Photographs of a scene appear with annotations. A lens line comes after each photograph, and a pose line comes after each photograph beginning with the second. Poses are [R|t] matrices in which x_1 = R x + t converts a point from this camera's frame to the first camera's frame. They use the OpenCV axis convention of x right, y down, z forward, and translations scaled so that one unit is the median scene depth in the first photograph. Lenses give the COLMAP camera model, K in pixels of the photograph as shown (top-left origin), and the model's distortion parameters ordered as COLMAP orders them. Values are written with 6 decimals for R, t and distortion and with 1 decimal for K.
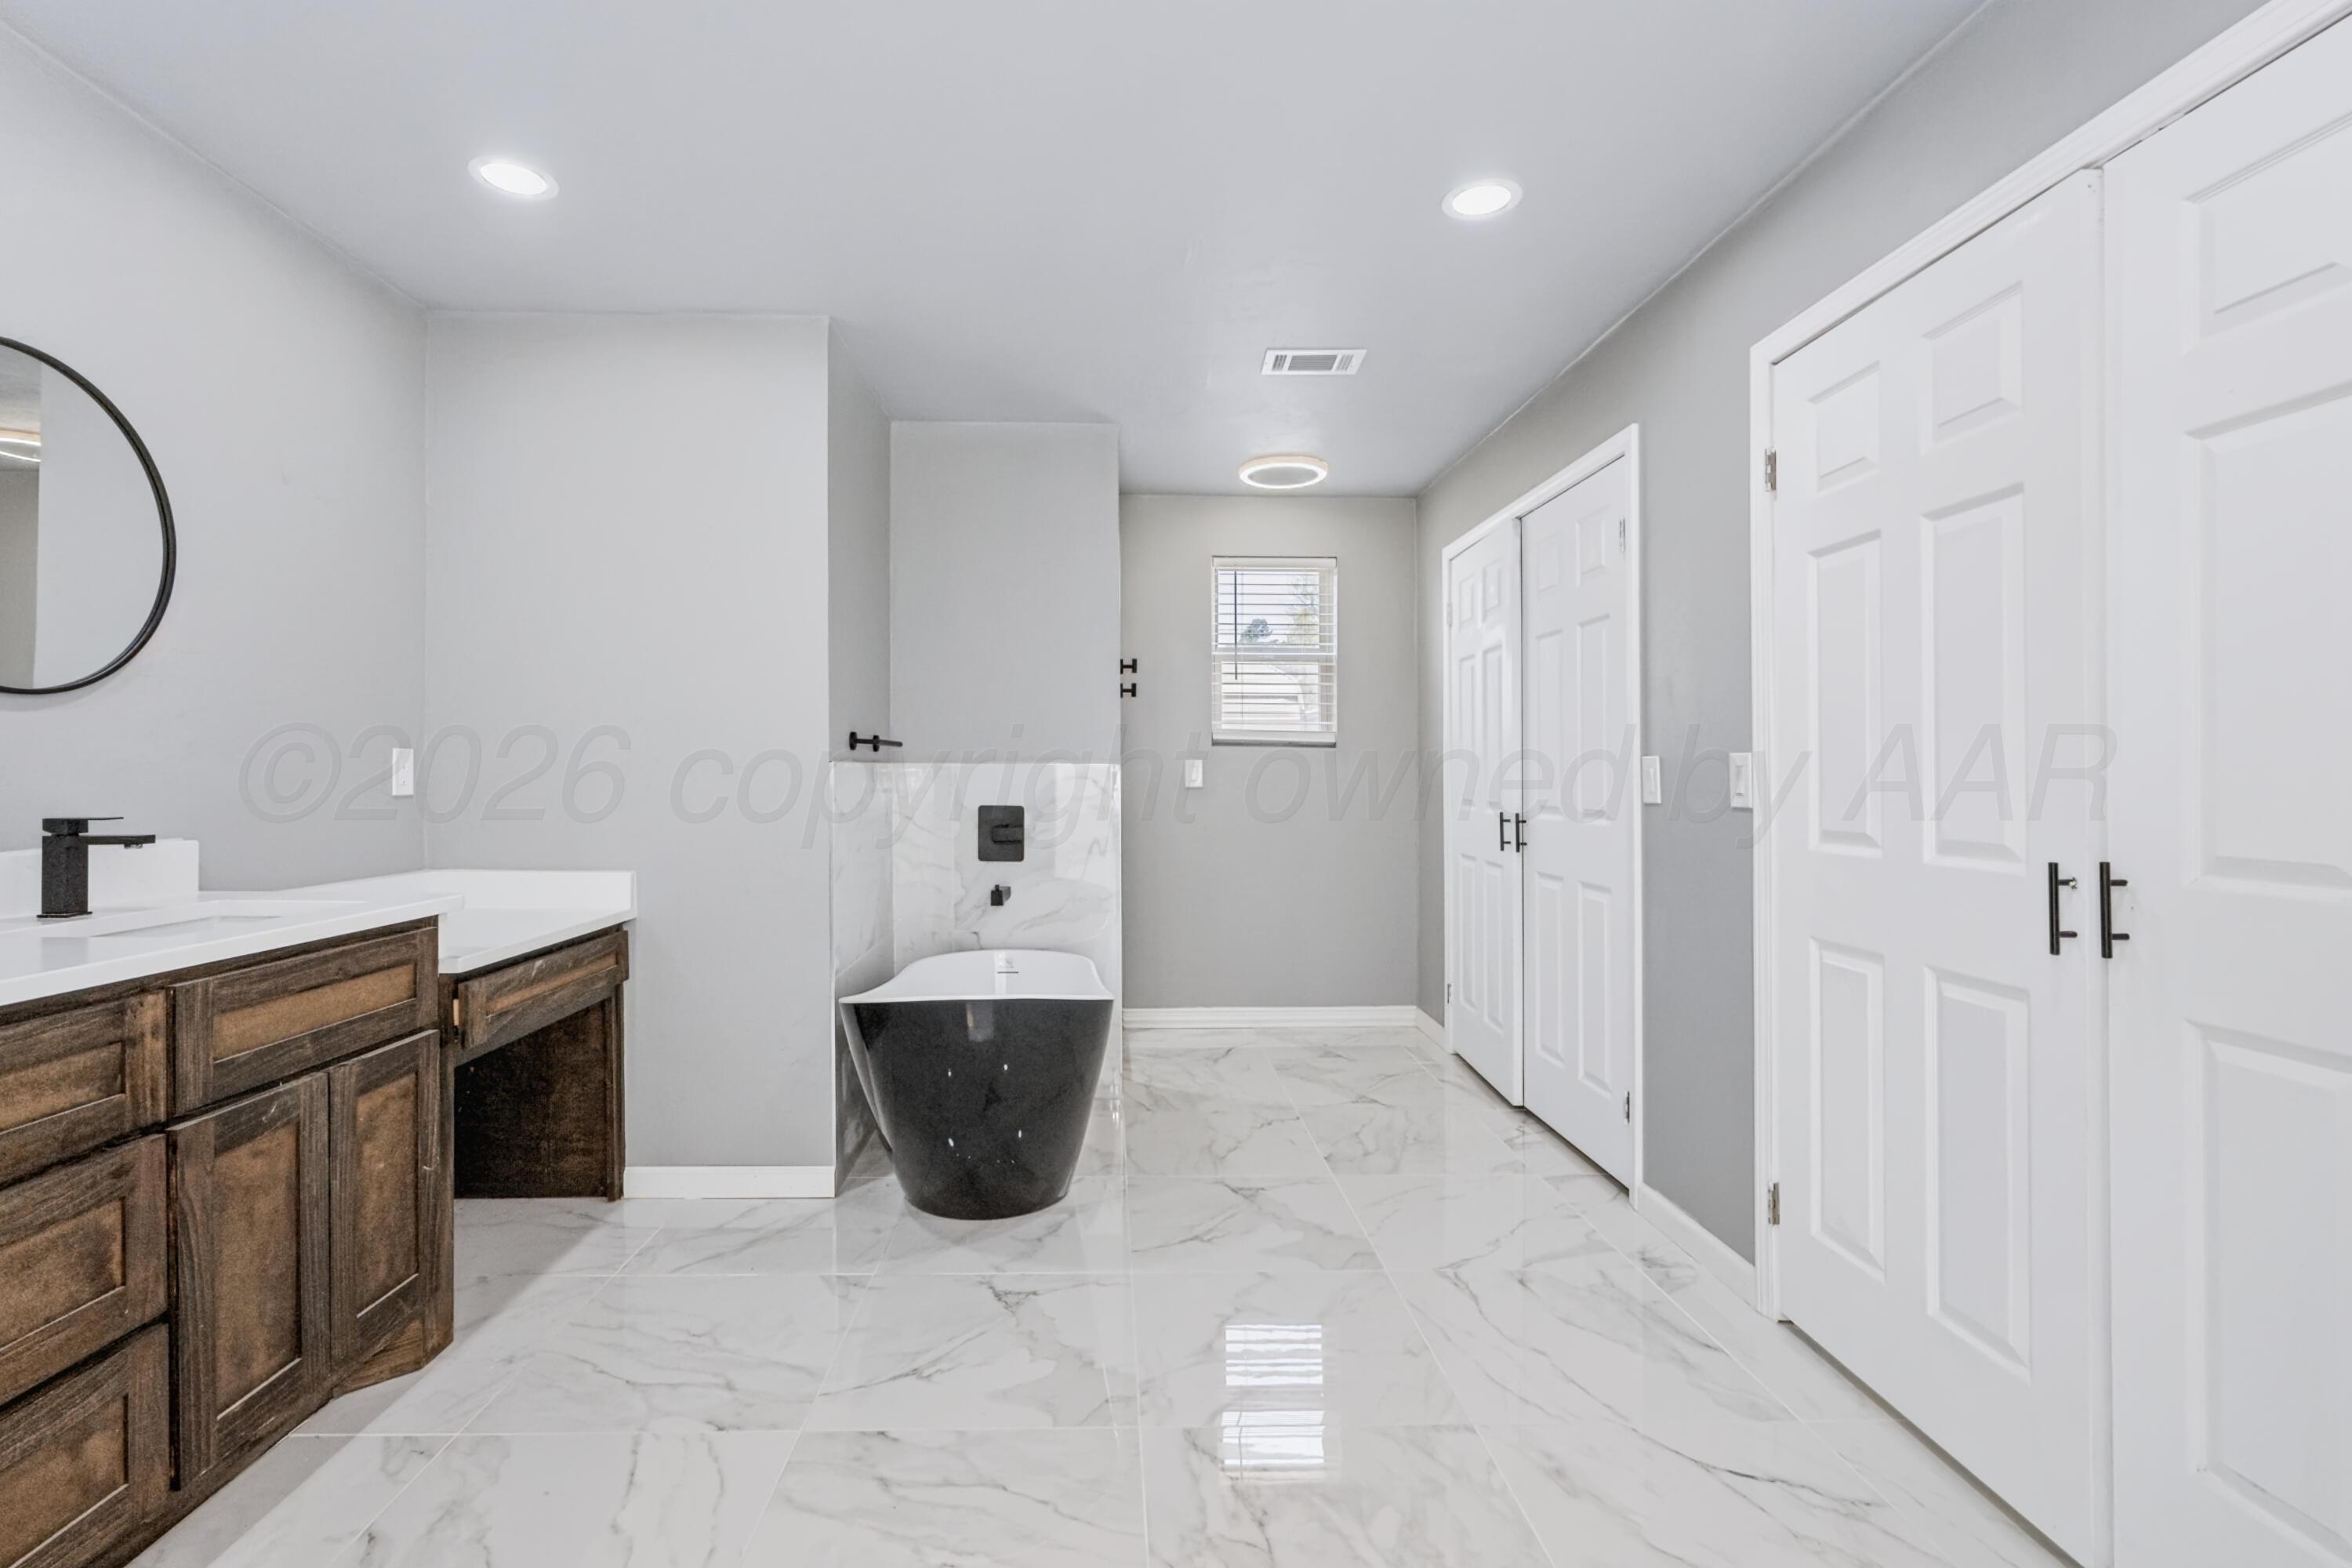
lens RADIAL K [[1073.6, 0, 1128.7], [0, 1073.6, 786.6], [0, 0, 1]] dist [-0.004882, 0.000183]
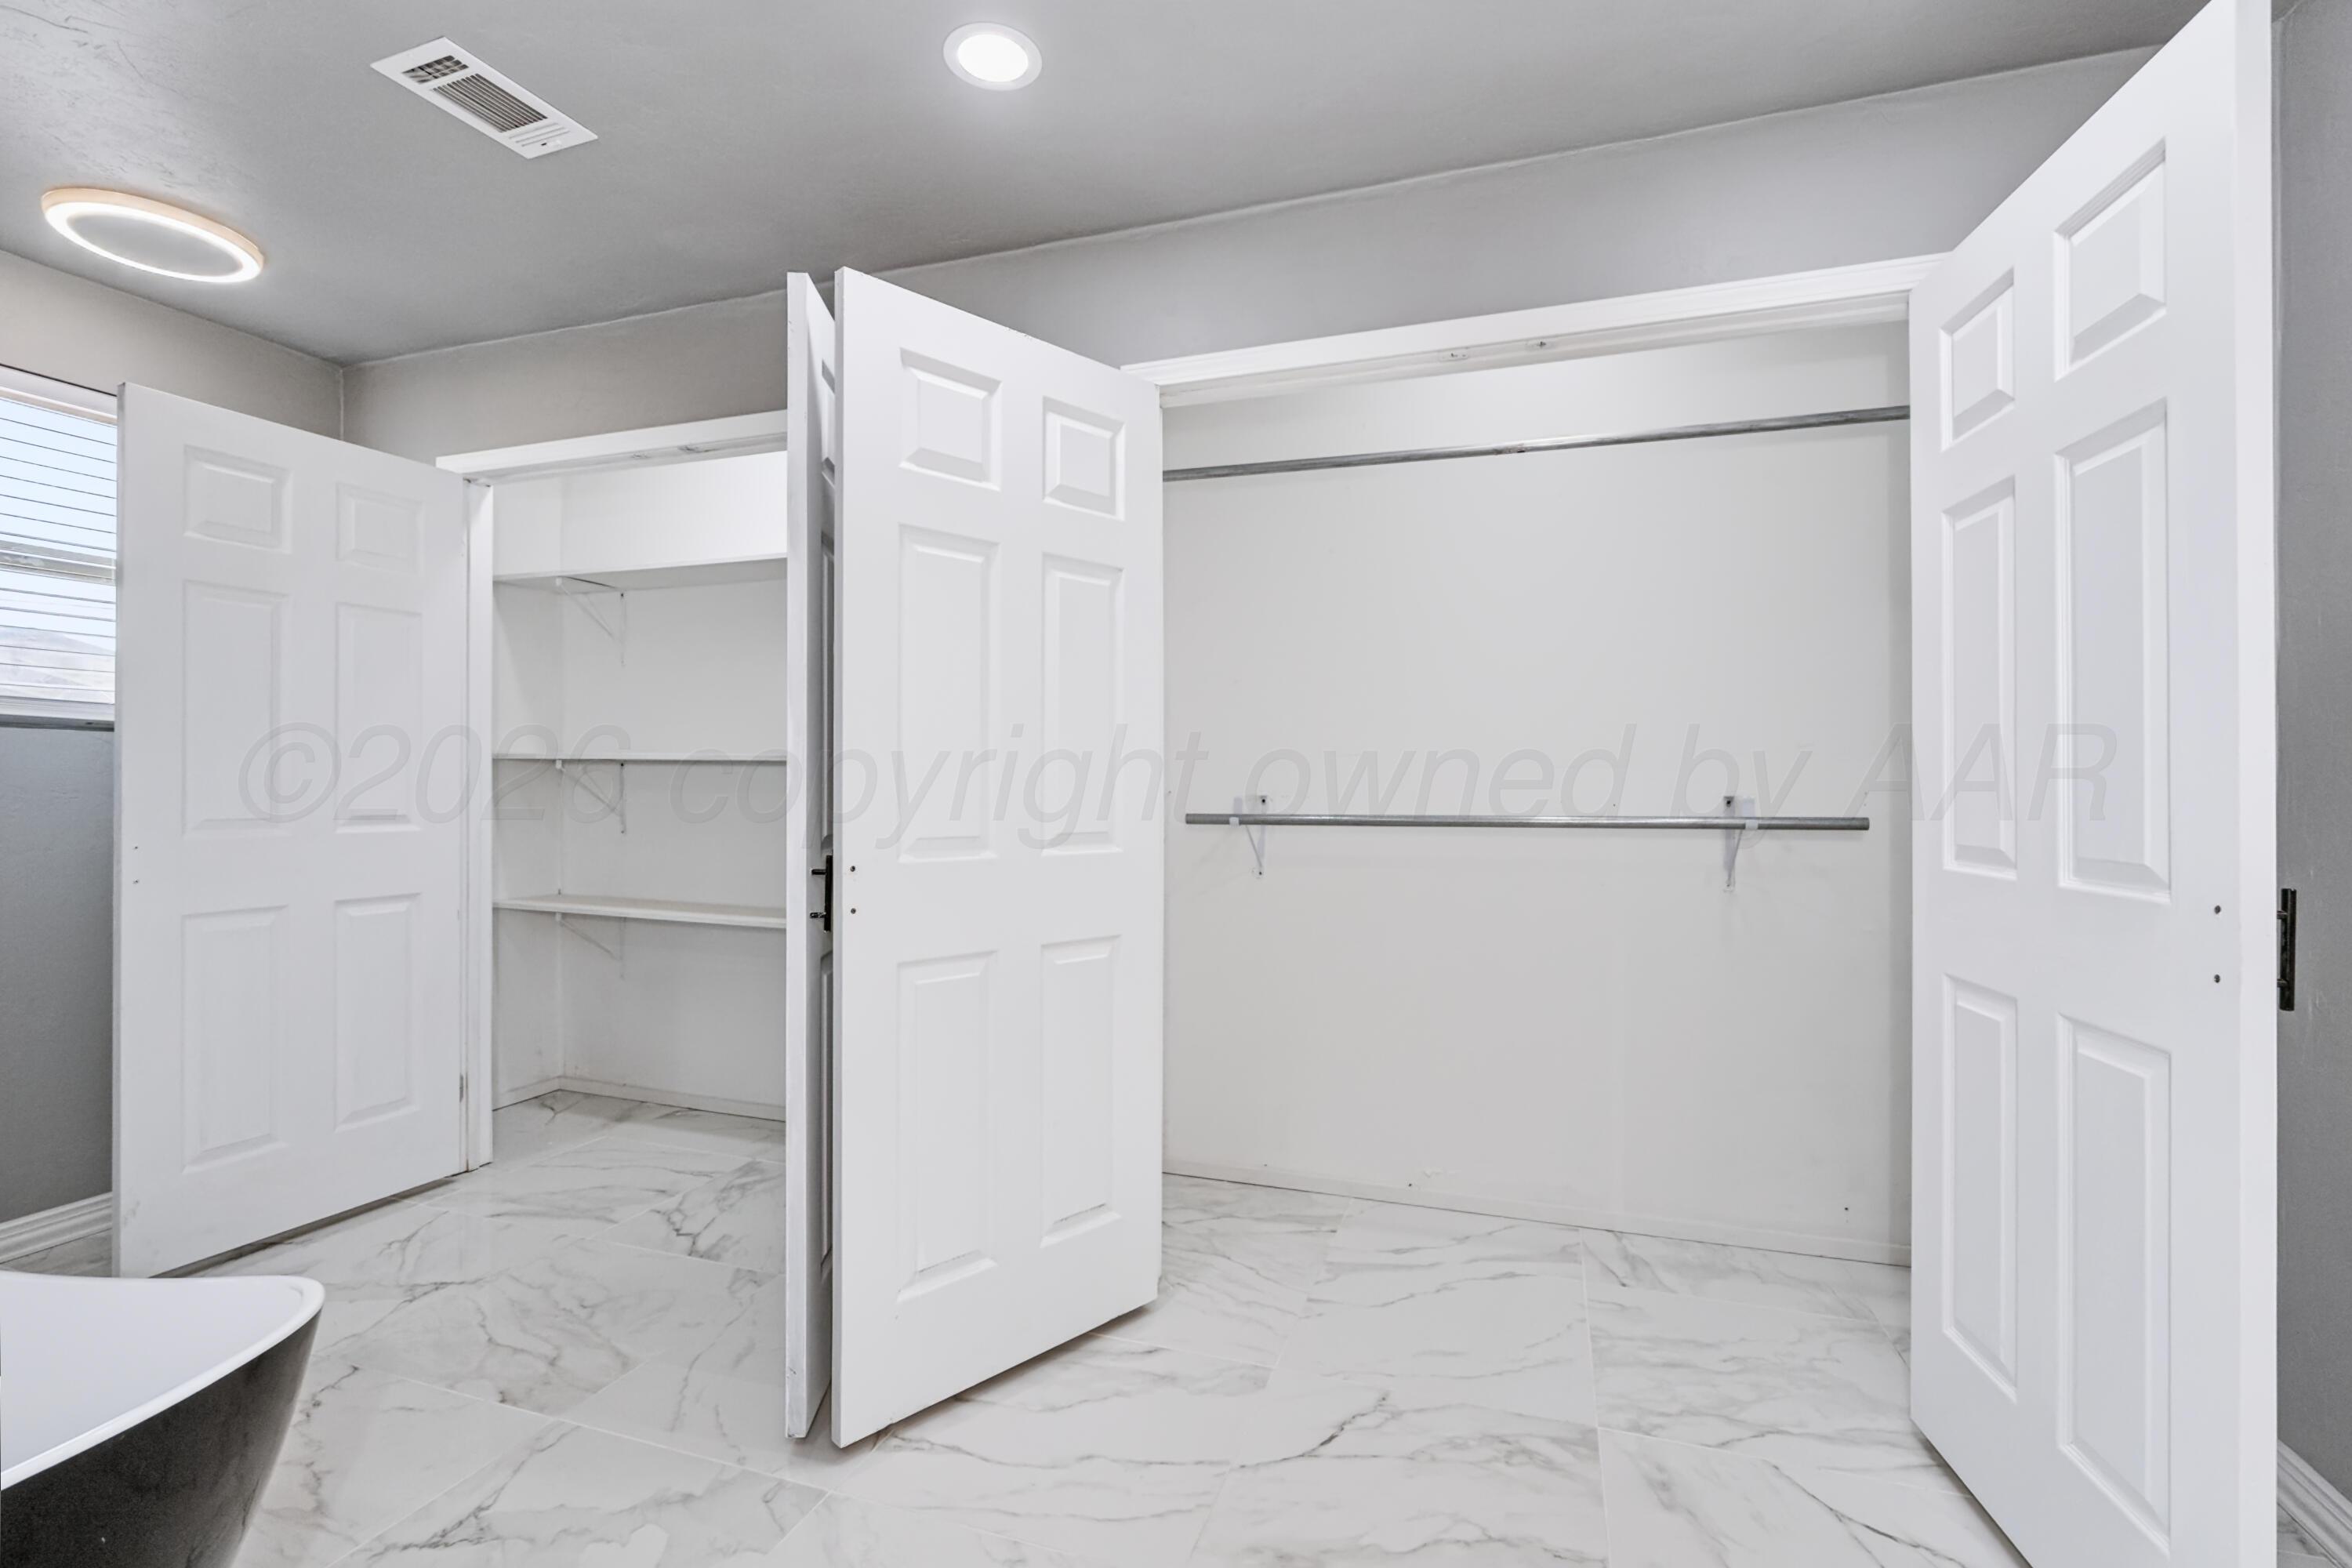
lens RADIAL K [[1073.6, 0, 1178.5], [0, 1073.6, 776.3], [0, 0, 1]] dist [-0.004882, 0.000183]
pose [[0.342372, -0.000922, 0.939564, -0.310446], [0.010965, 0.999935, -0.003014, -0.008496], [-0.939501, 0.011334, 0.342360, 0.502382]]
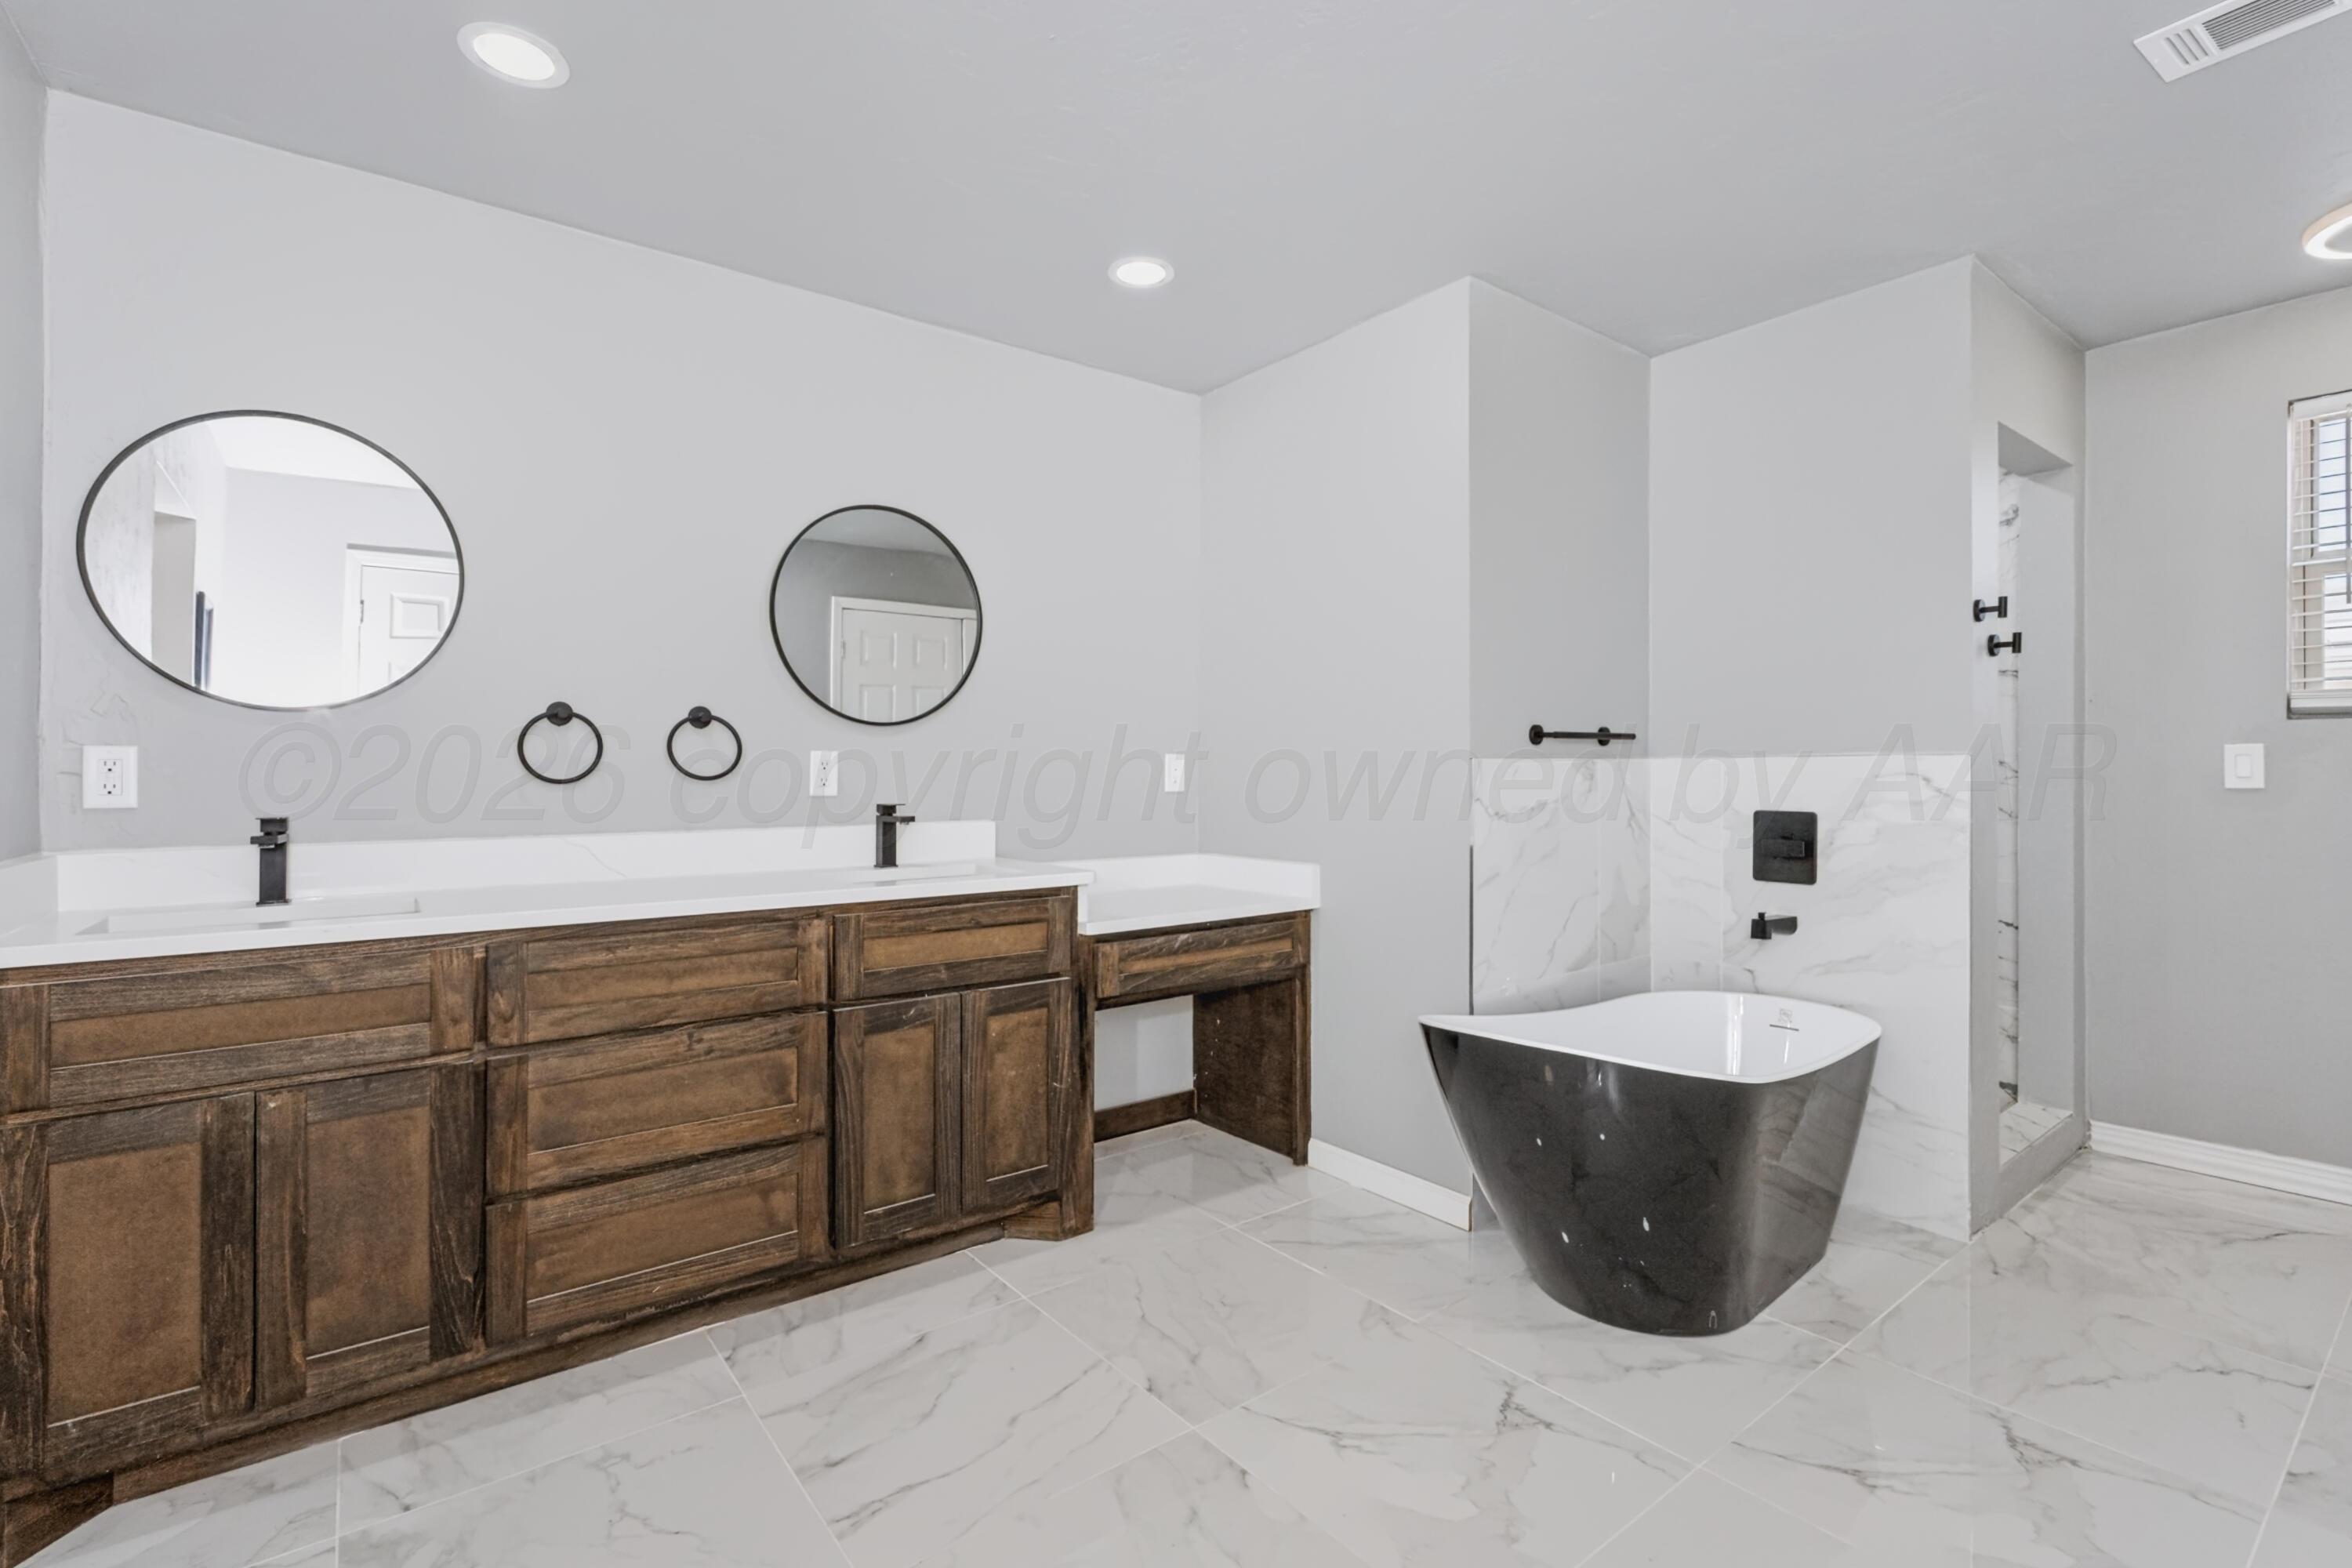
lens RADIAL K [[1073.6, 0, 1172.8], [0, 1073.6, 786.3], [0, 0, 1]] dist [-0.004882, 0.000183]
pose [[0.589366, 0.006735, -0.807838, 0.339524], [-0.002343, 0.999975, 0.006627, -0.005356], [0.807863, -0.002013, 0.589367, 0.269189]]
